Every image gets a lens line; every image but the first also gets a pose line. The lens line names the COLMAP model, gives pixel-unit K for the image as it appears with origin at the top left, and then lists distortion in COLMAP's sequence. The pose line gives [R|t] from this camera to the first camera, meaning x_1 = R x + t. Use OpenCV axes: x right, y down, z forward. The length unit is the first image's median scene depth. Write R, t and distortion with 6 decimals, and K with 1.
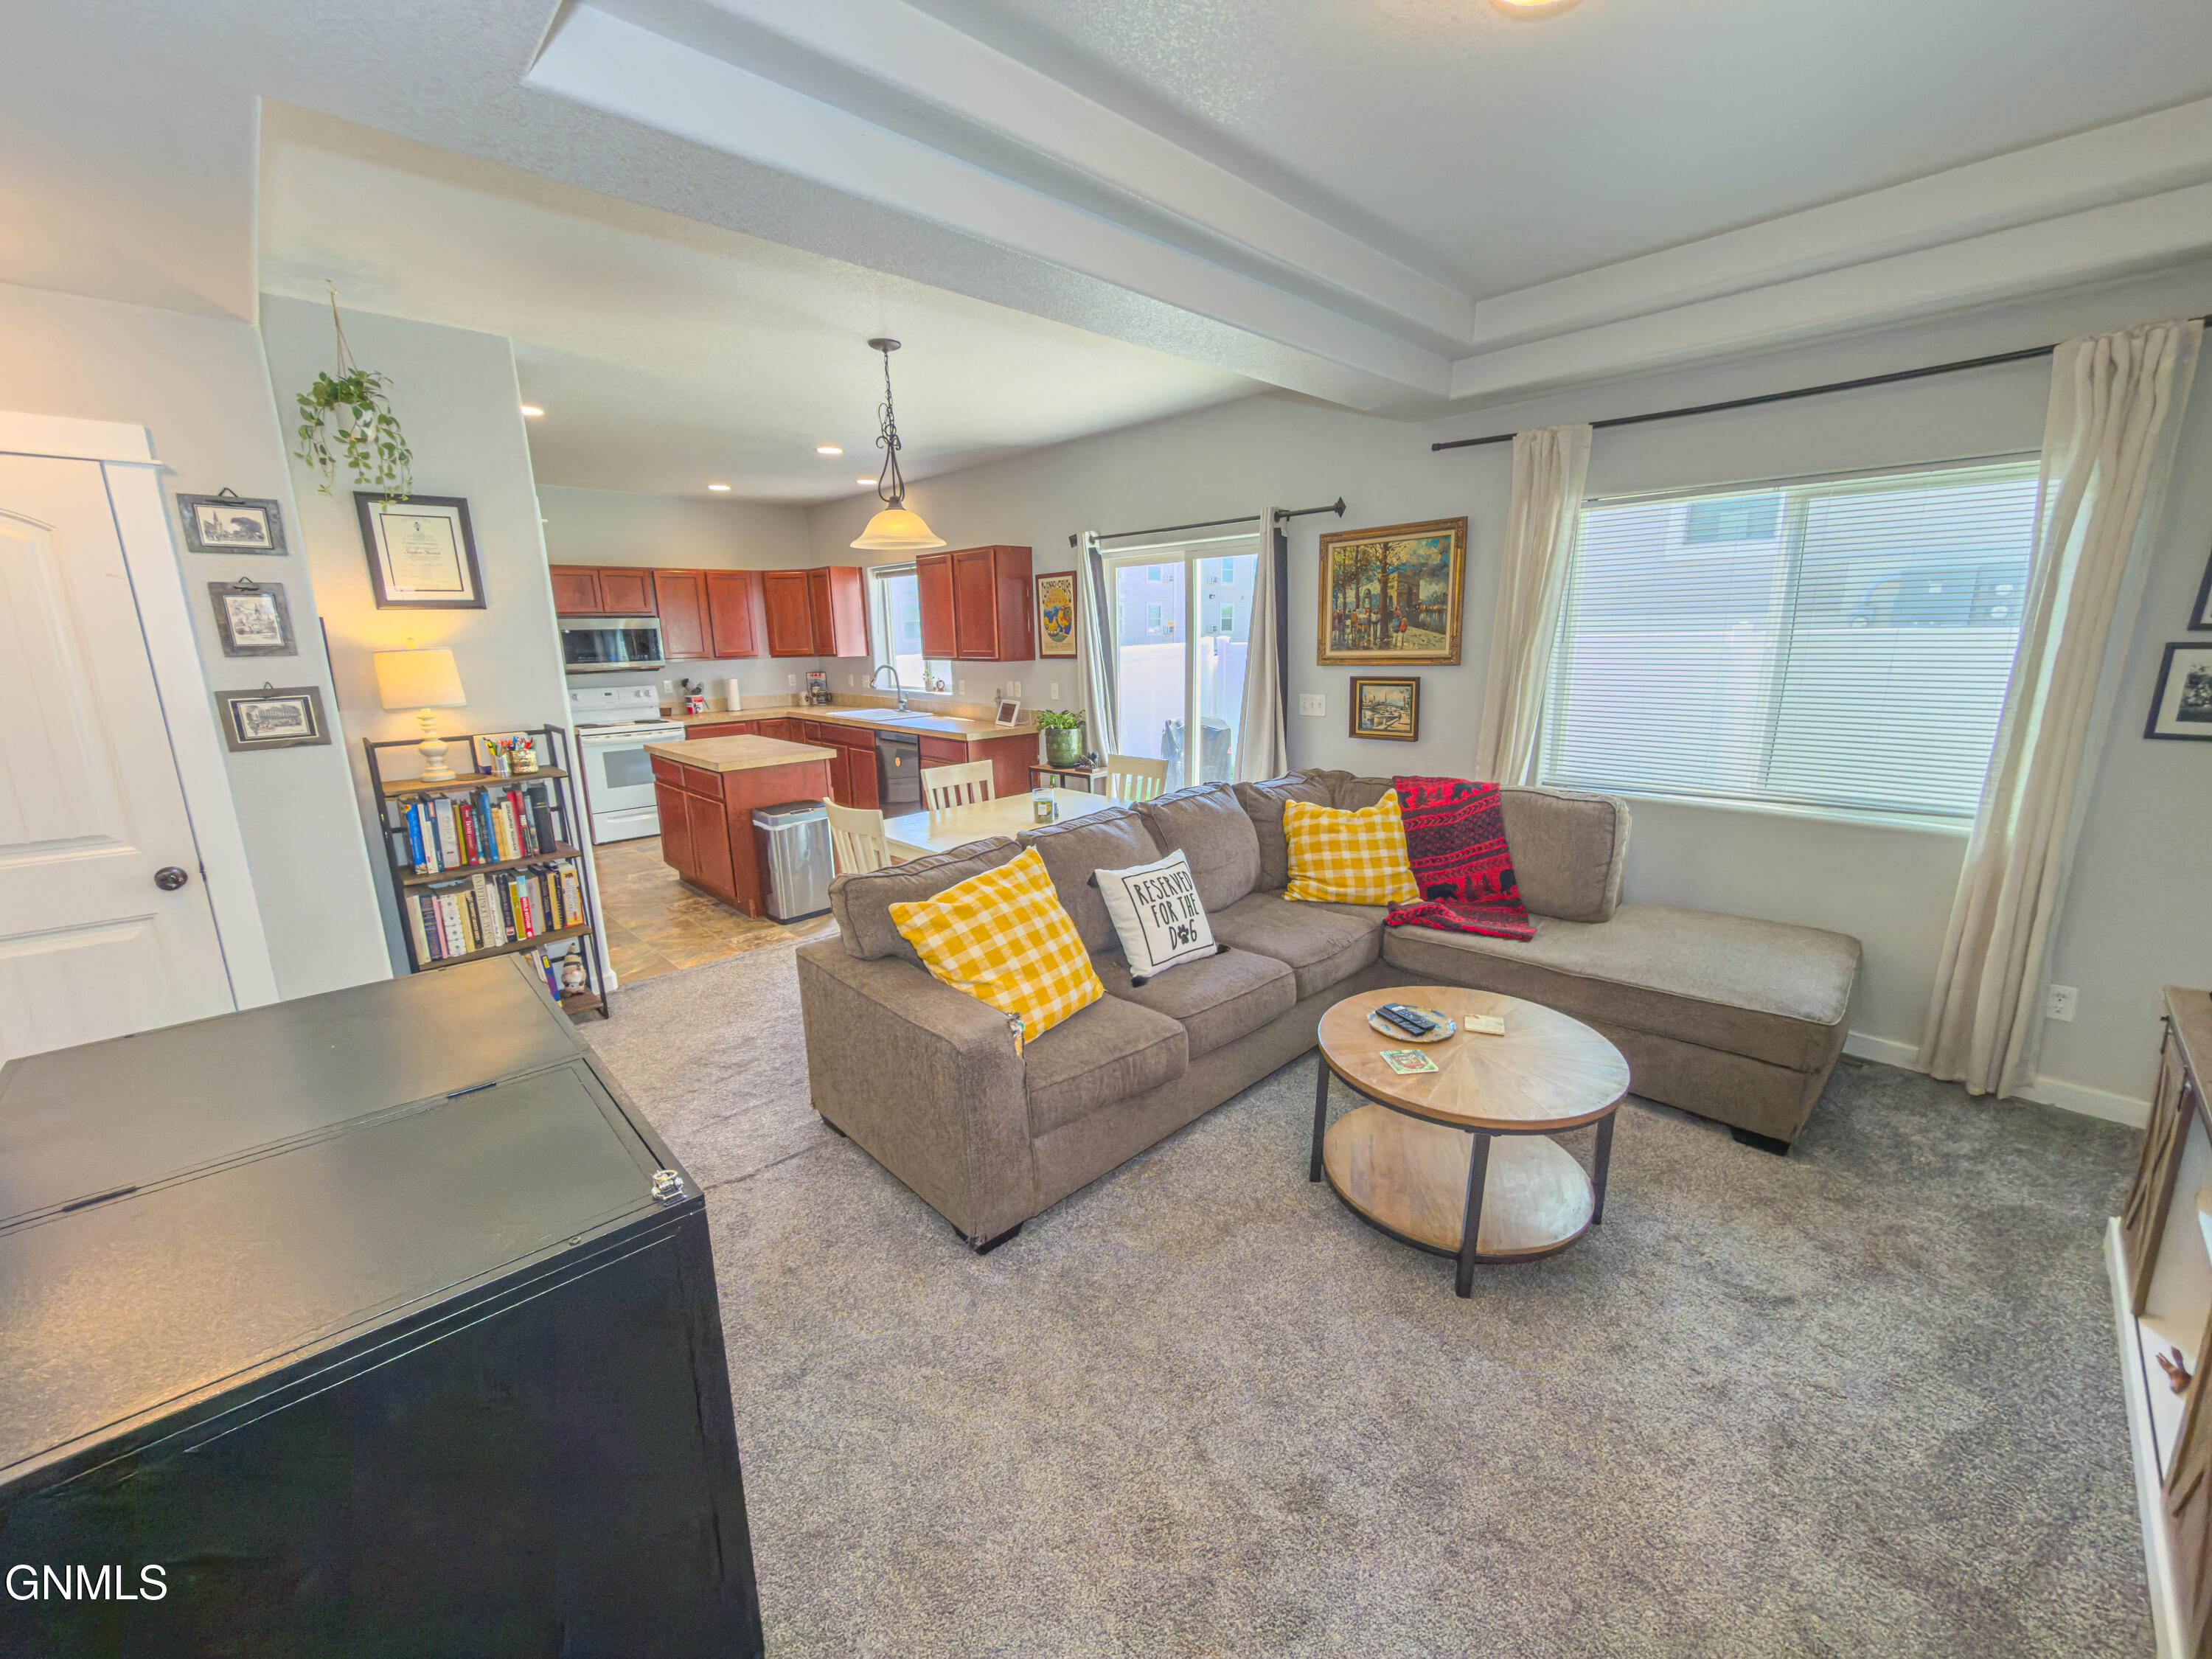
lens RADIAL K [[878.3, 0, 1103.1], [0, 878.3, 828.7], [0, 0, 1]] dist [-0.001185, -0.000538]
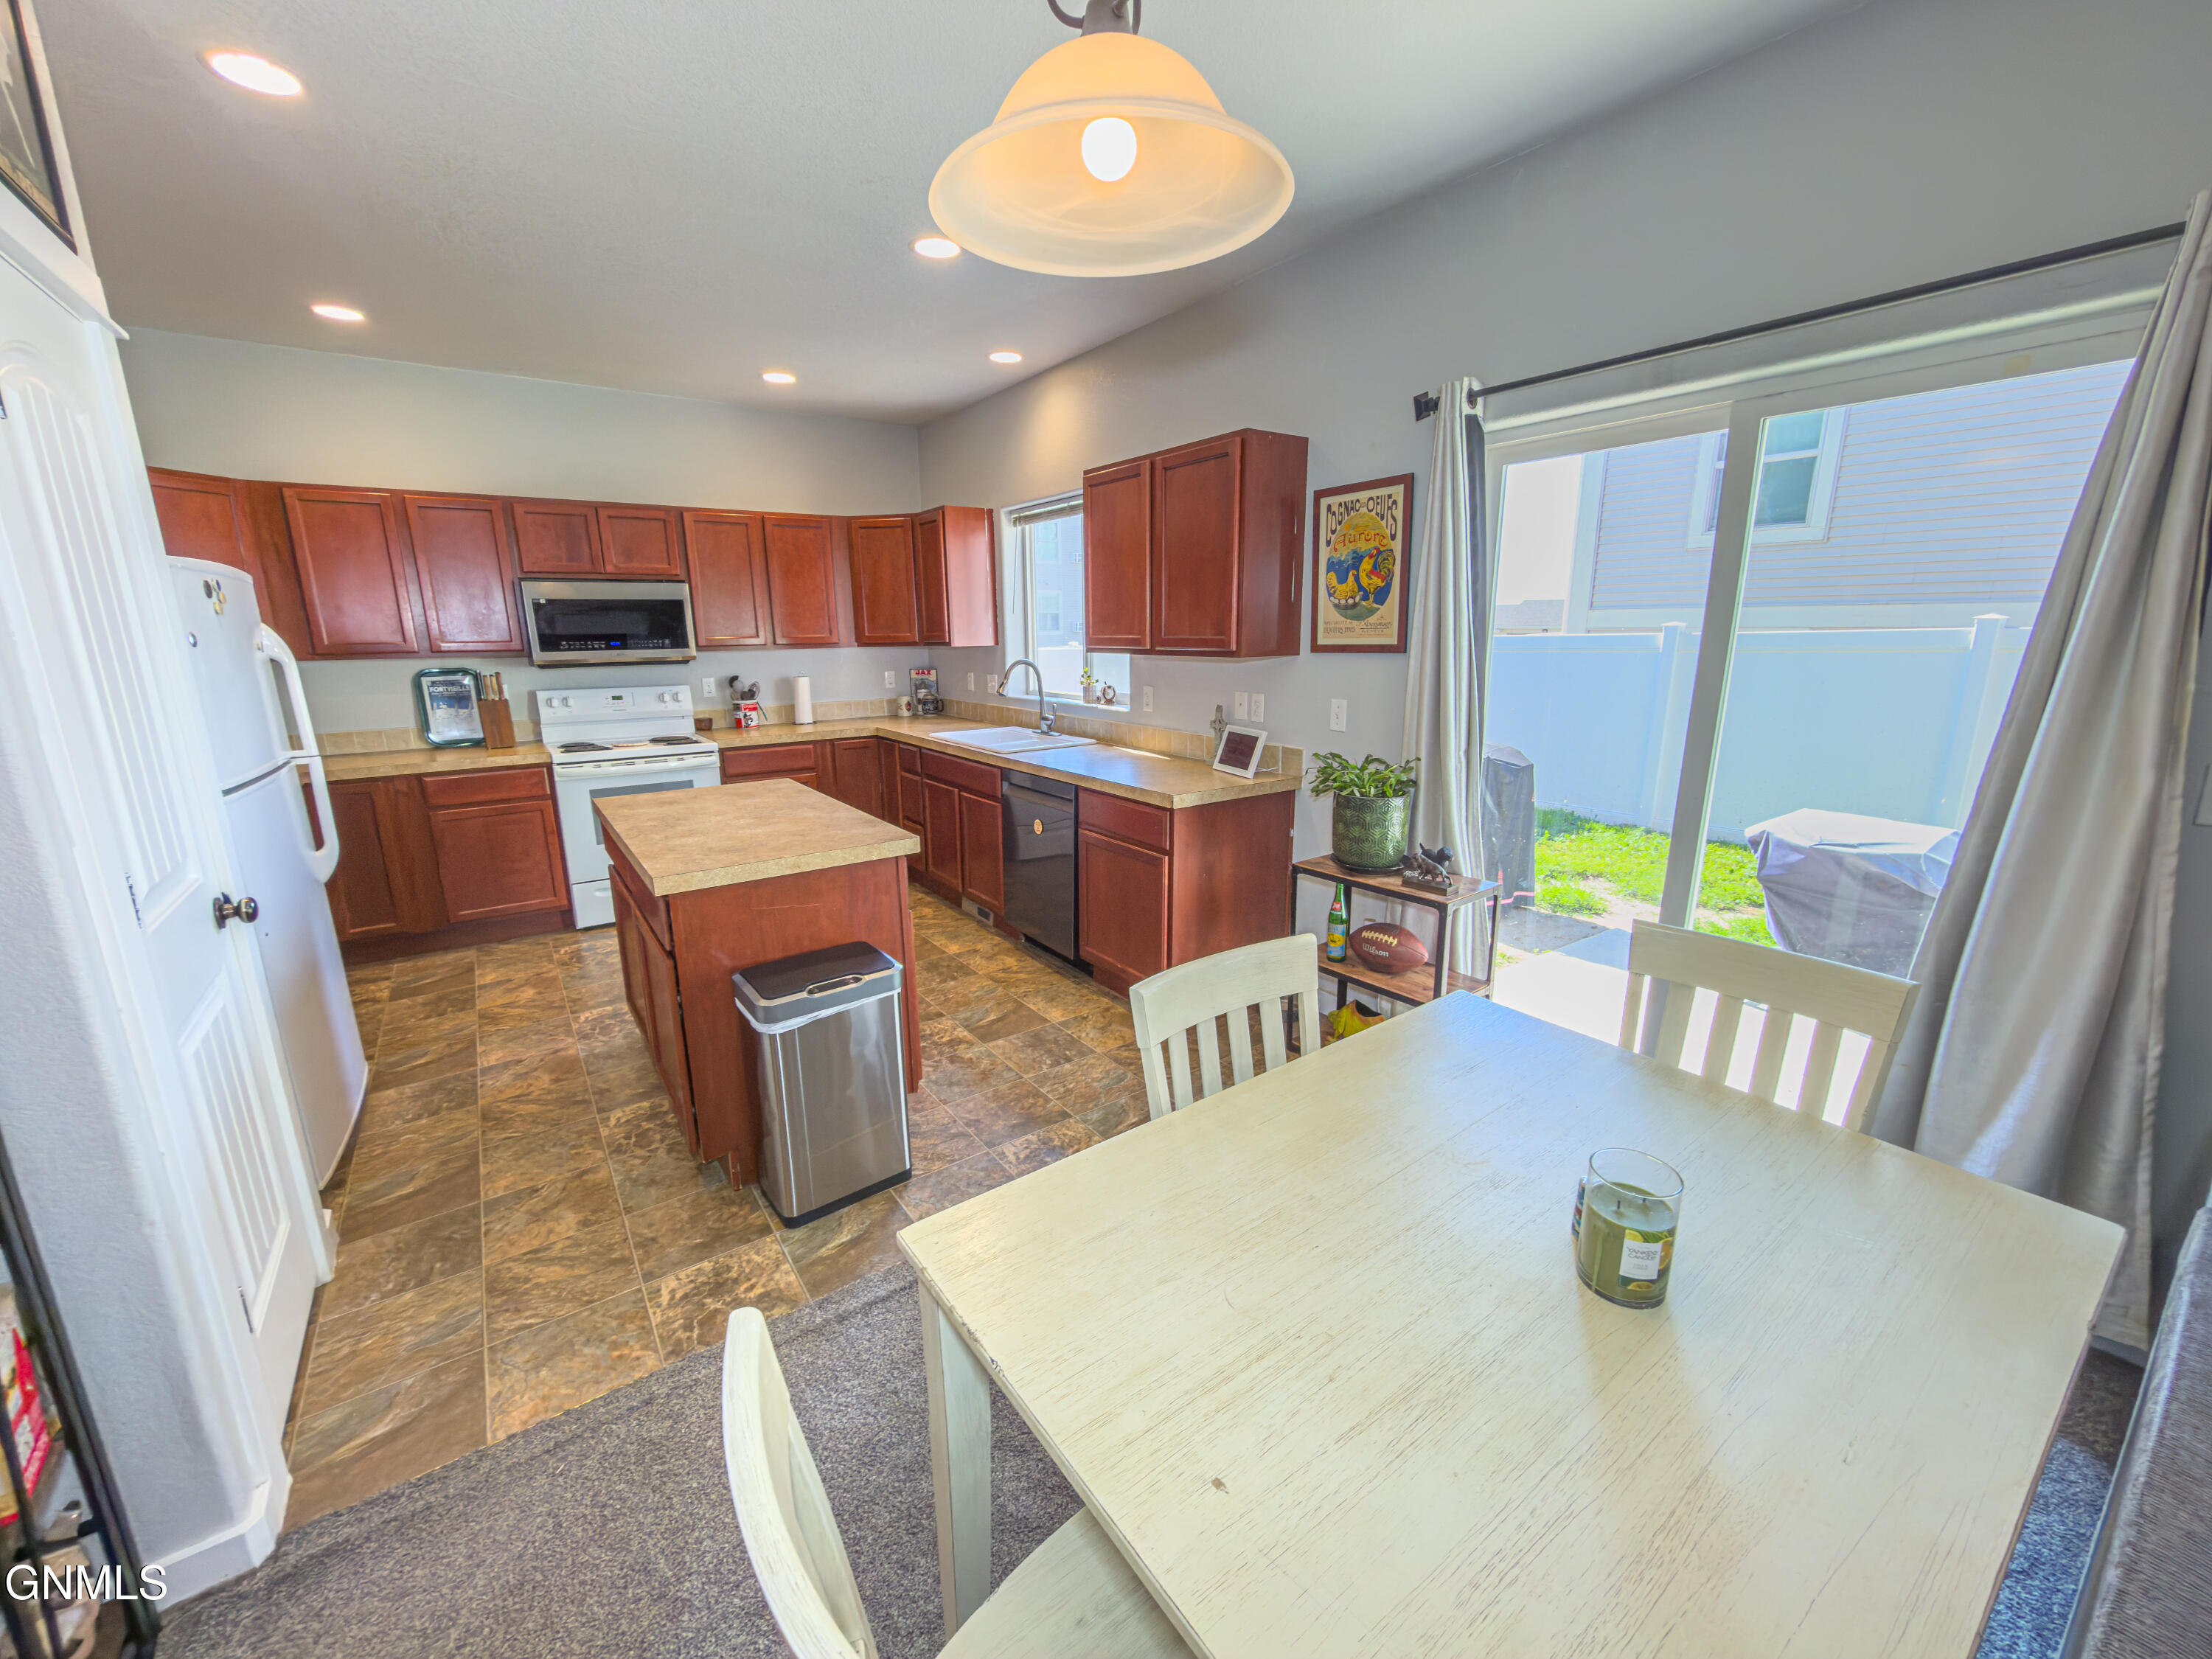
lens RADIAL K [[878.3, 0, 1102.7], [0, 878.3, 829.1], [0, 0, 1]] dist [-0.001185, -0.000538]
pose [[0.989536, 0.040260, -0.138558, -0.103273], [-0.039371, 0.999183, 0.009155, -0.076272], [0.138814, -0.003604, 0.990312, 0.401007]]
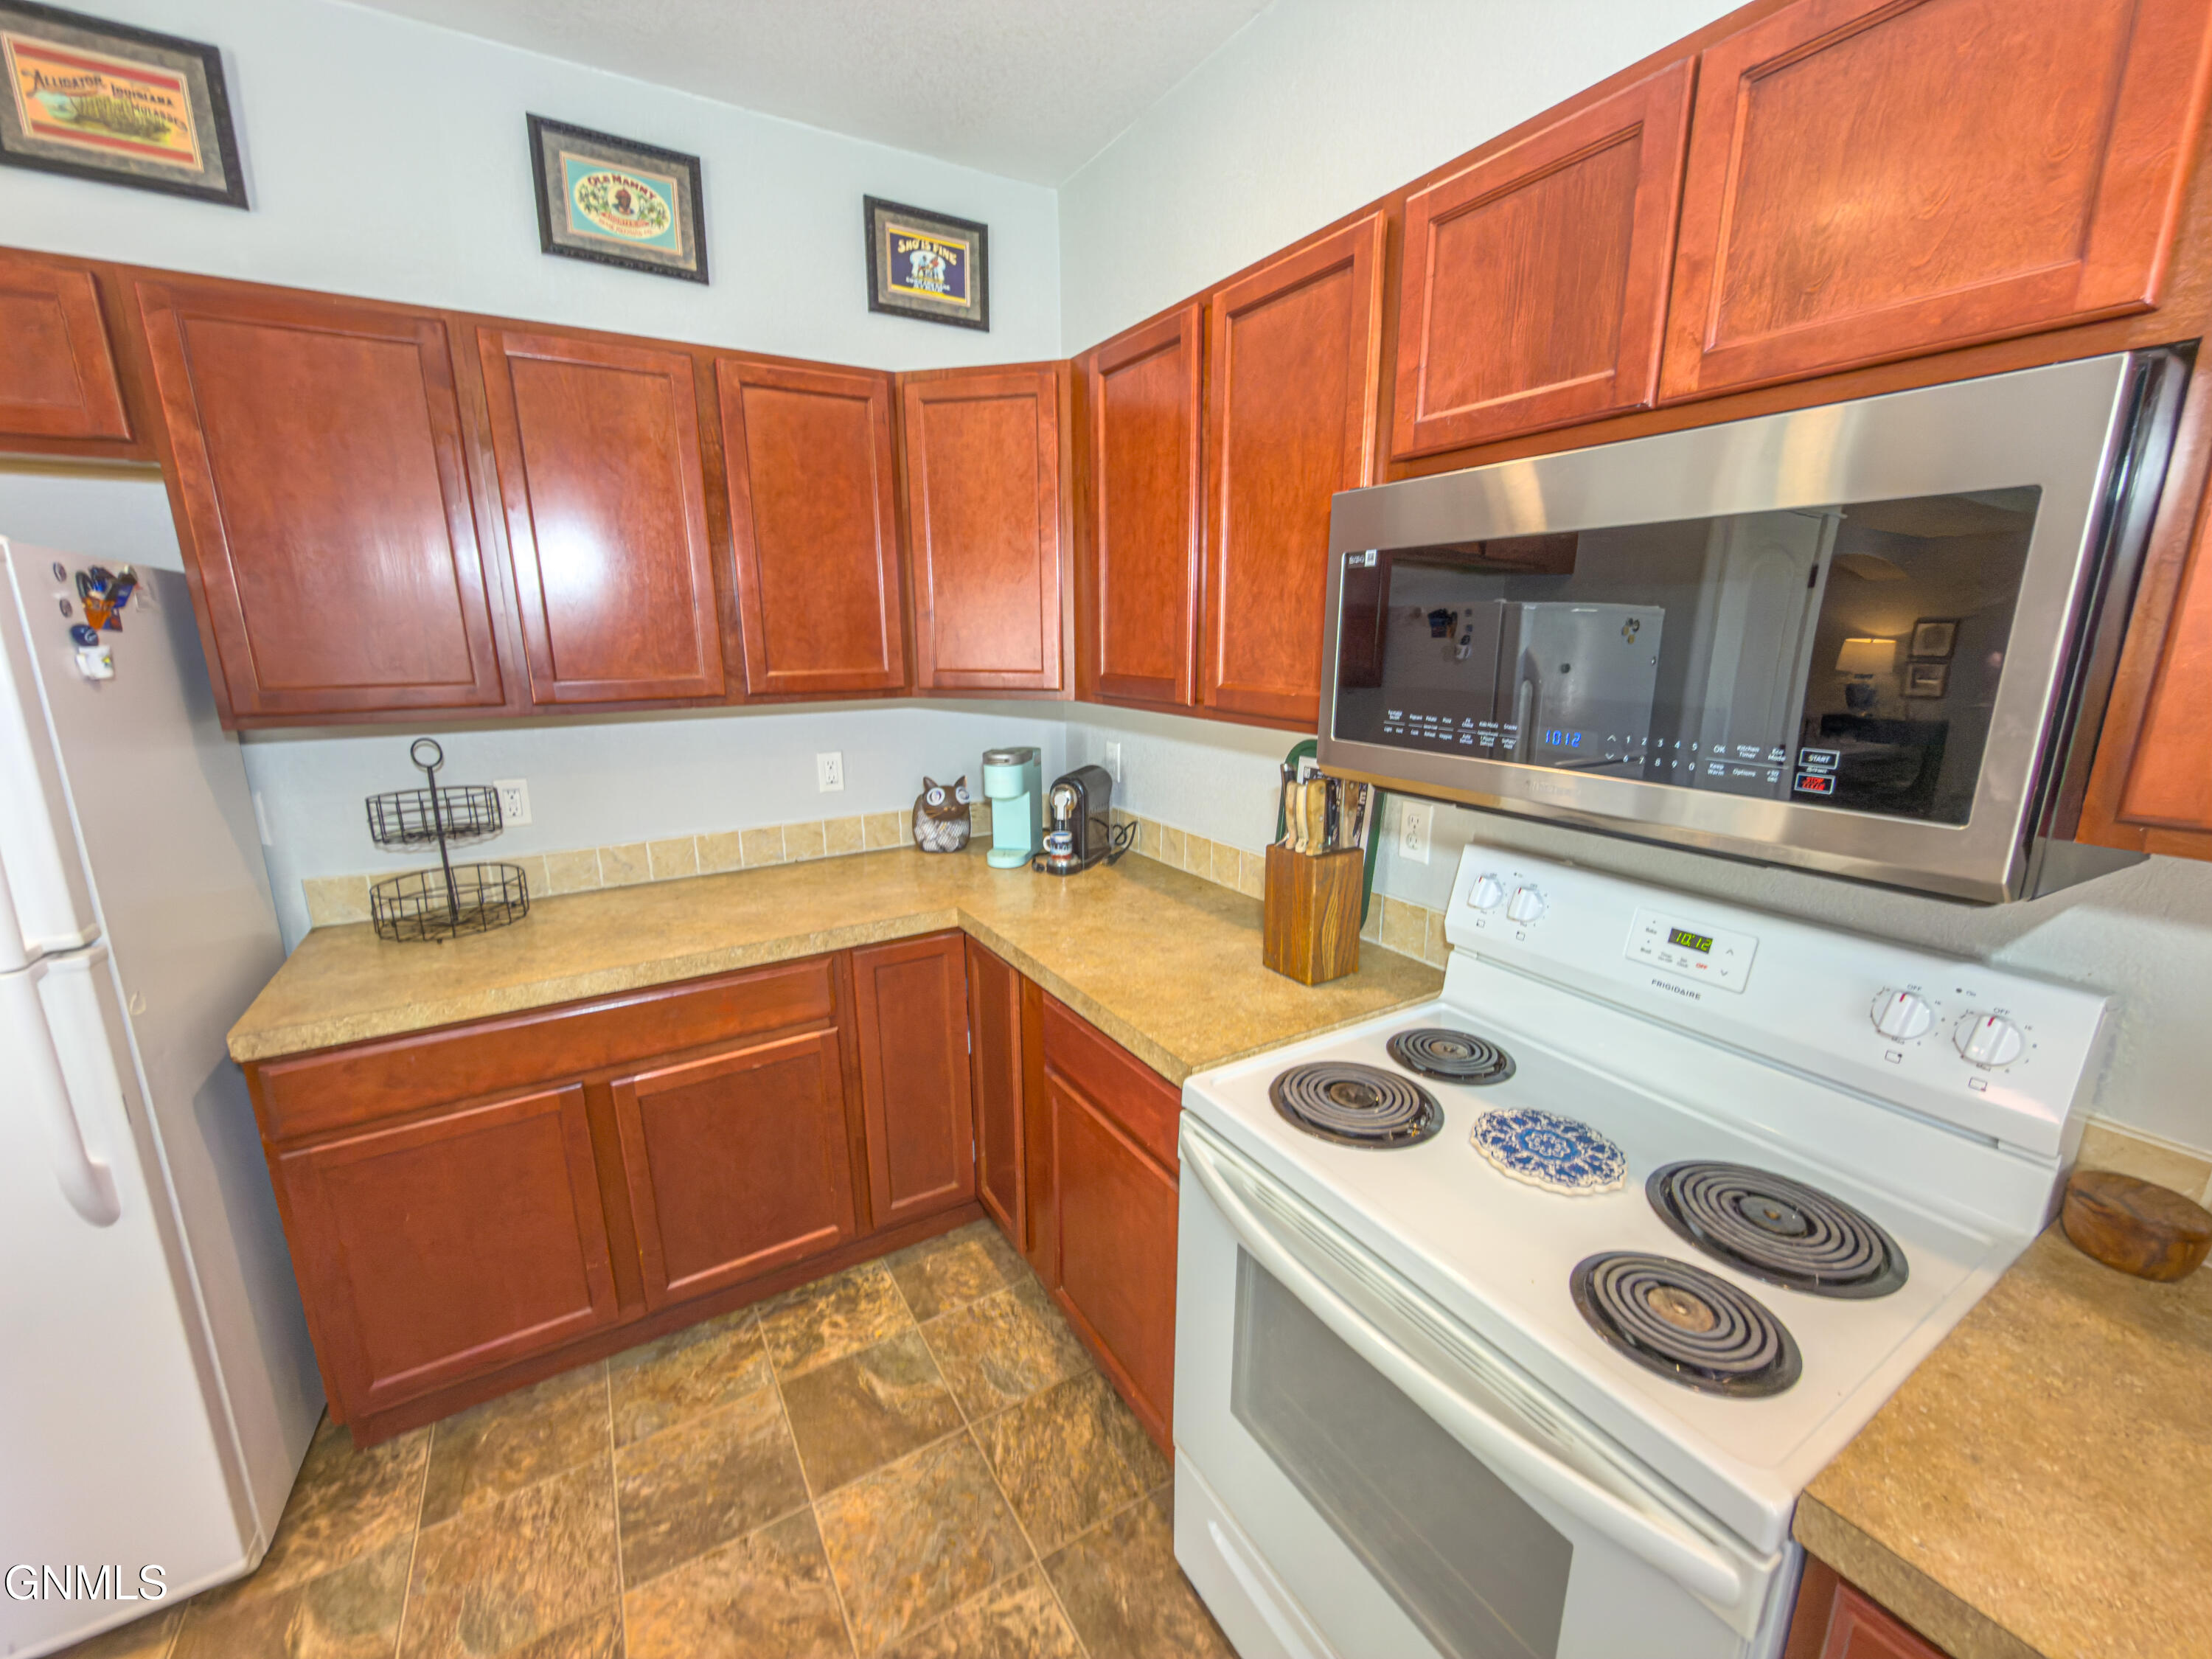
lens RADIAL K [[878.3, 0, 1103.1], [0, 878.3, 831.5], [0, 0, 1]] dist [-0.001185, -0.000538]
pose [[-0.215984, 0.239238, -0.946634, -0.402737], [-0.210585, 0.935287, 0.284417, -0.203728], [0.953417, 0.260777, -0.151627, 0.949289]]
